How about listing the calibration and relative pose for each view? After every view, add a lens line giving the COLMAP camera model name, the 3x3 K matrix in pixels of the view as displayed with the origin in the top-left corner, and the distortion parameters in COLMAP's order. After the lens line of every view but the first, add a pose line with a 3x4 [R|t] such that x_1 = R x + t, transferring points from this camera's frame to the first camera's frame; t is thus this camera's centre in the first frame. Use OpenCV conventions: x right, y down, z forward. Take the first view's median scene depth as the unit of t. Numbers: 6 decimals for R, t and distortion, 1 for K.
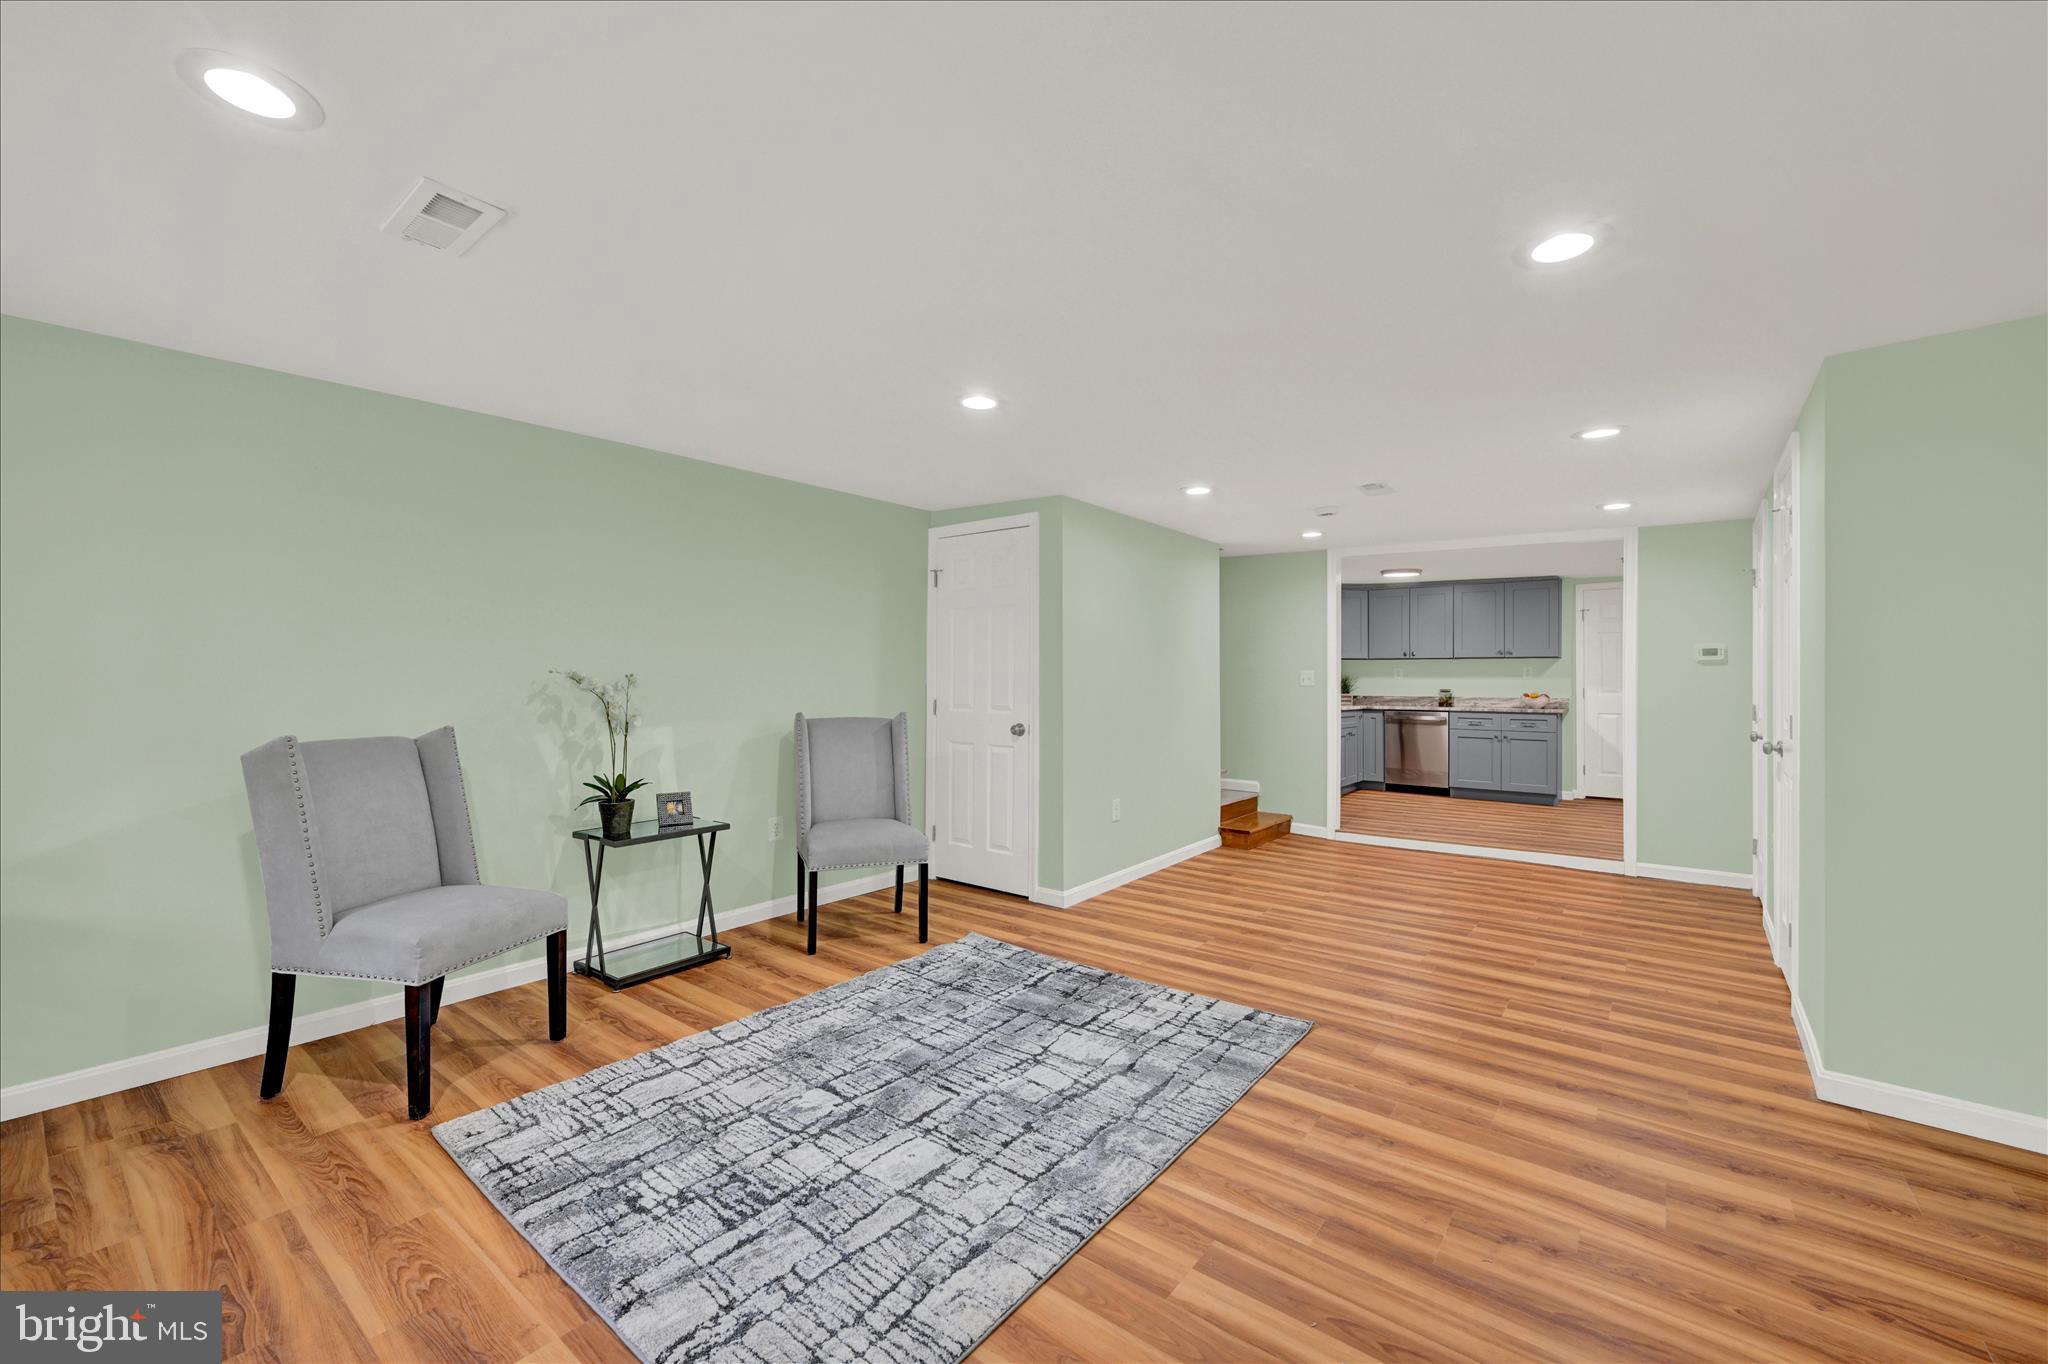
lens RADIAL K [[829.6, 0, 1024.8], [0, 829.6, 686.6], [0, 0, 1]] dist [0.009043, -0.000696]
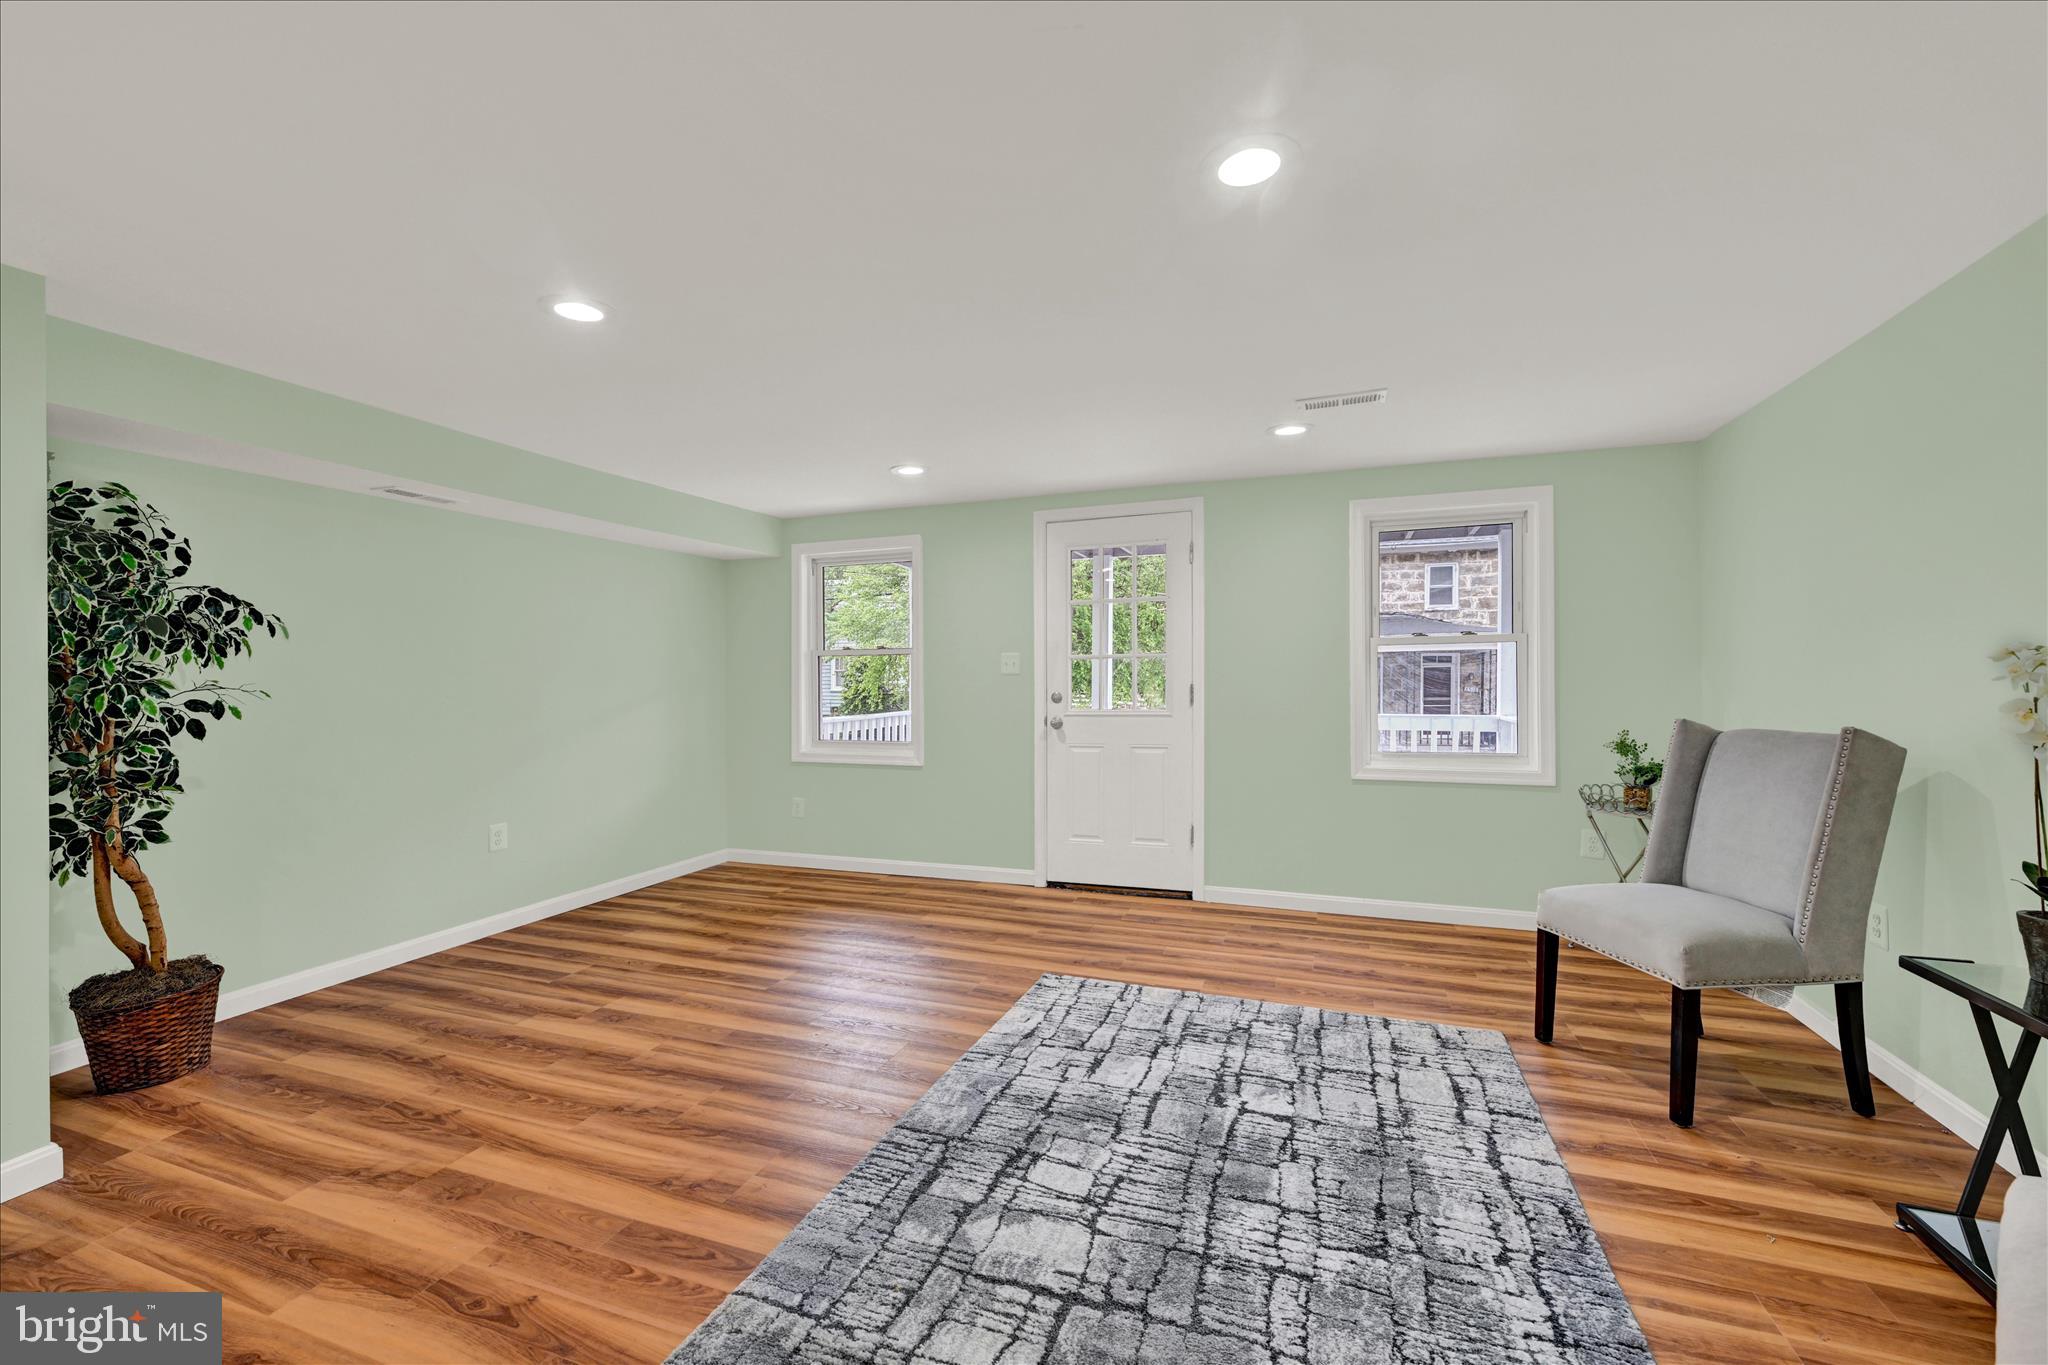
lens RADIAL K [[829.6, 0, 1023.8], [0, 829.6, 682.7], [0, 0, 1]] dist [0.009043, -0.000696]
pose [[-0.952066, 0.002353, -0.305883, 0.298544], [-0.000462, 0.999958, 0.009131, 0.000300], [0.305892, 0.008835, -0.952025, 1.725624]]
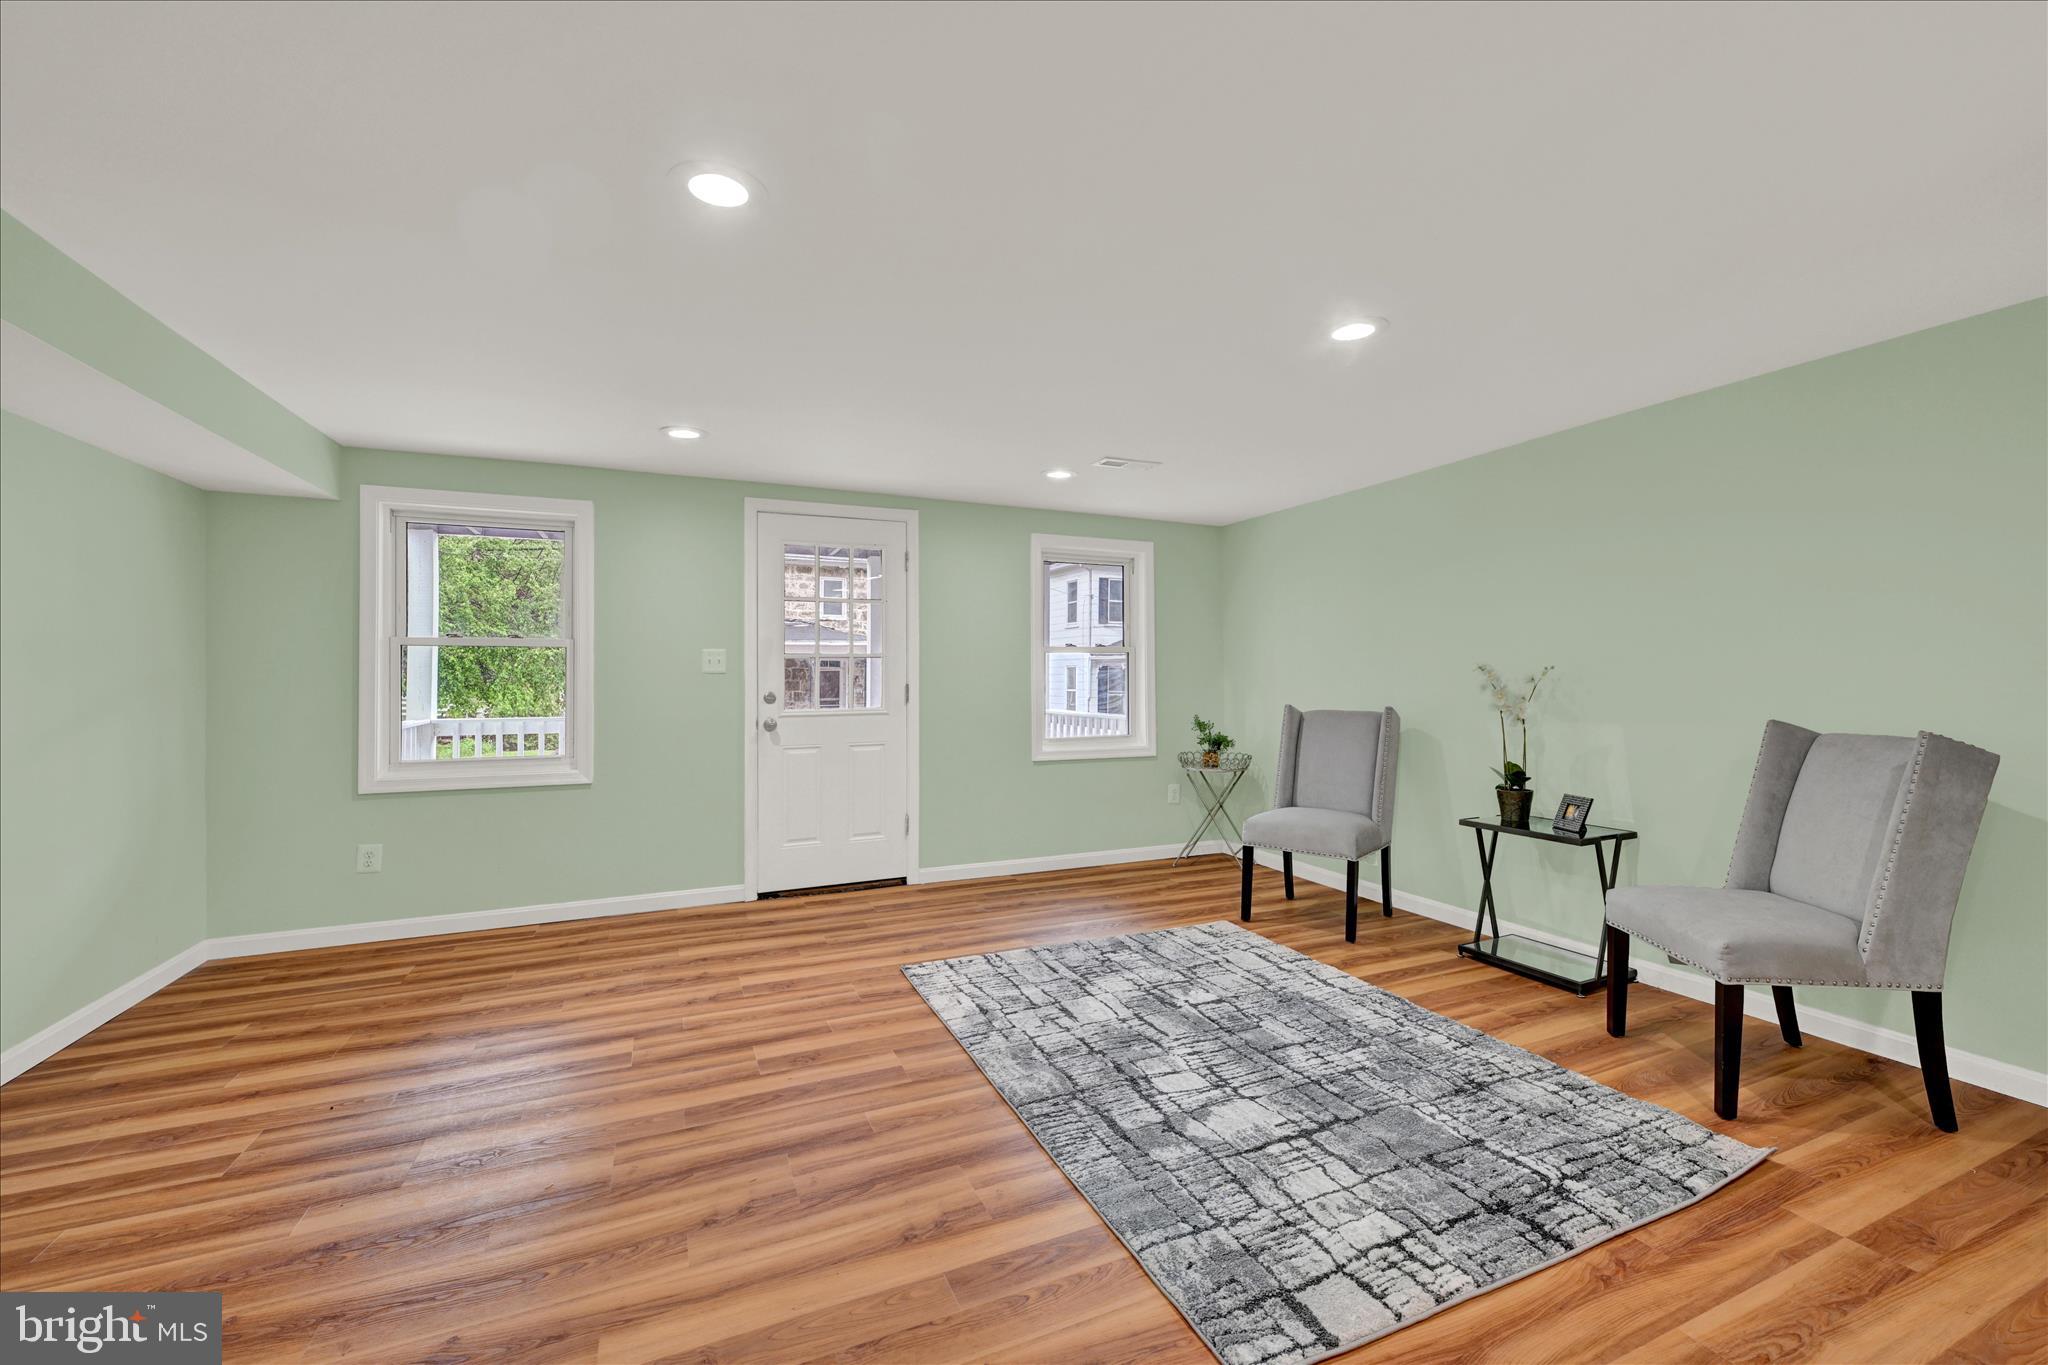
lens RADIAL K [[829.6, 0, 1021.0], [0, 829.6, 684.3], [0, 0, 1]] dist [0.009043, -0.000696]
pose [[-0.474566, 0.000951, -0.880219, 0.955224], [-0.006896, 0.999965, 0.004799, 0.009839], [0.880193, 0.008348, -0.474543, 1.288327]]
